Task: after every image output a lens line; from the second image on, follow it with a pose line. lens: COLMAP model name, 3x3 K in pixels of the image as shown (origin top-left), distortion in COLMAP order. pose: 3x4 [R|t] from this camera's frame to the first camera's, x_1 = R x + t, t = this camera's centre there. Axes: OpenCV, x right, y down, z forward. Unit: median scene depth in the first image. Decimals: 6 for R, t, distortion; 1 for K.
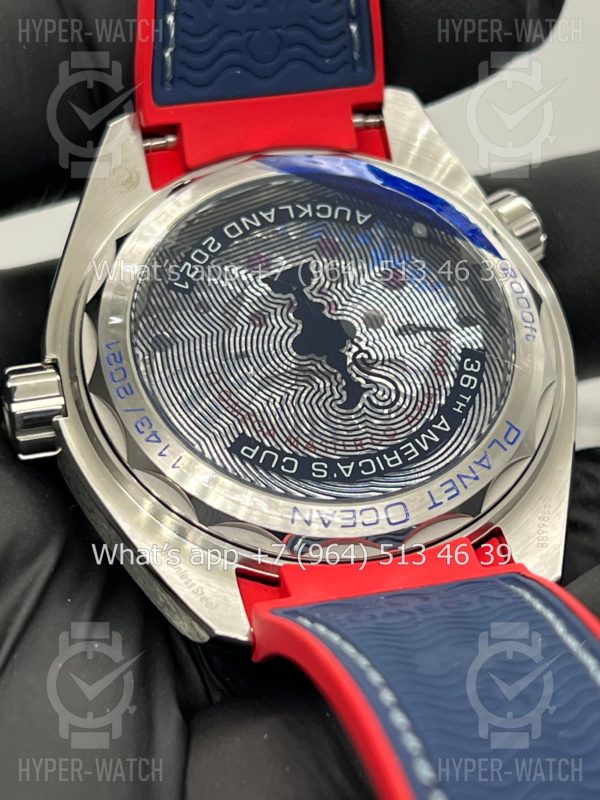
lens RADIAL K [[1854.4, 0, 307.6], [0, 1854.4, 398.4], [0, 0, 1]] dist [0.176663, 0.000000]
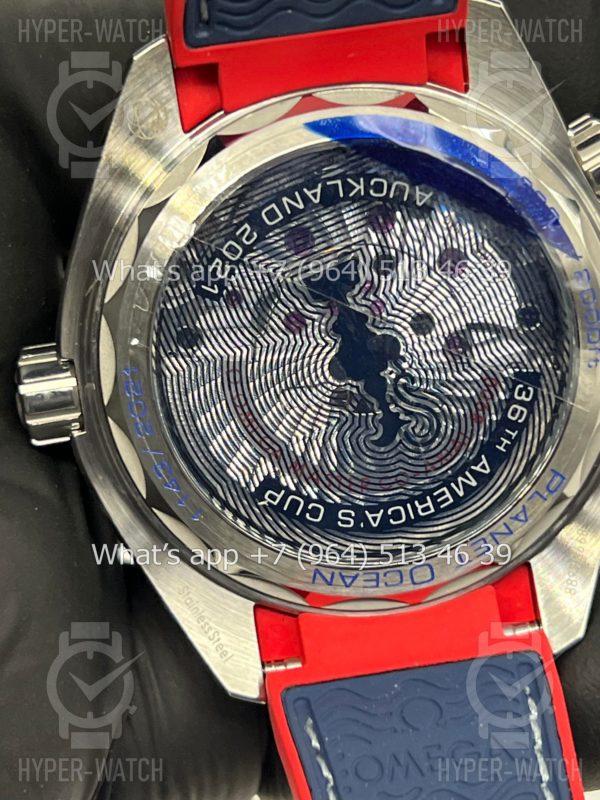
lens RADIAL K [[1854.4, 0, 299.4], [0, 1854.4, 395.2], [0, 0, 1]] dist [0.176663, 0.000000]
pose [[0.996877, 0.077308, -0.016127, -0.006790], [-0.054348, 0.819751, 0.570135, -0.535443], [0.057296, -0.567478, 0.821392, 0.241424]]
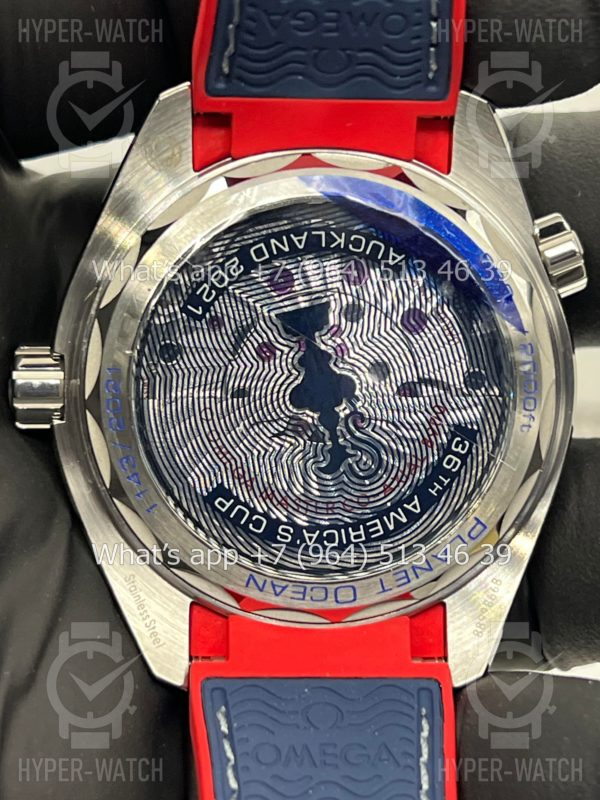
lens RADIAL K [[1854.4, 0, 302.9], [0, 1854.4, 392.0], [0, 0, 1]] dist [0.176663, 0.000000]
pose [[0.973886, 0.223785, -0.038292, 0.037218], [-0.174586, 0.845987, 0.503812, -0.541780], [0.145140, -0.483970, 0.862964, 0.125381]]
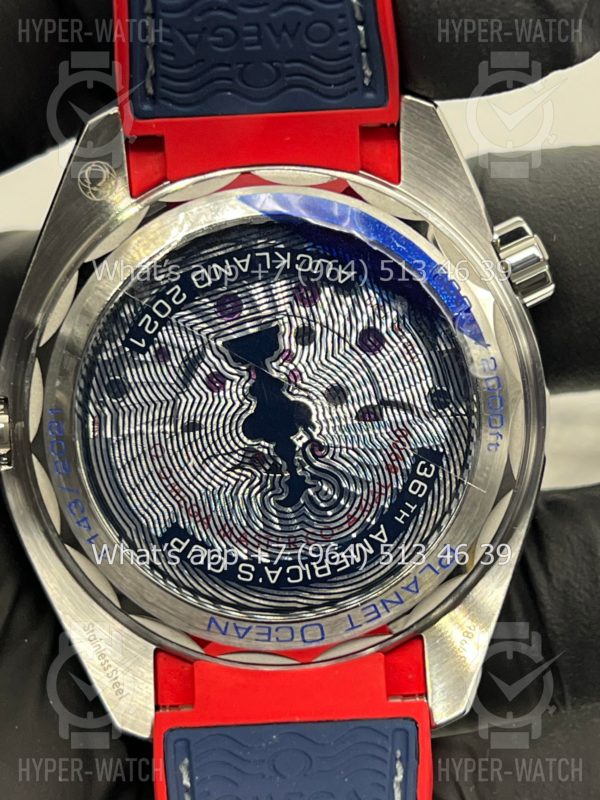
lens RADIAL K [[1854.4, 0, 308.1], [0, 1854.4, 386.3], [0, 0, 1]] dist [0.176663, 0.000000]
pose [[0.980285, 0.166756, -0.105984, 0.124096], [-0.092104, 0.860208, 0.501556, -0.533280], [0.174806, -0.481907, 0.858609, 0.185863]]
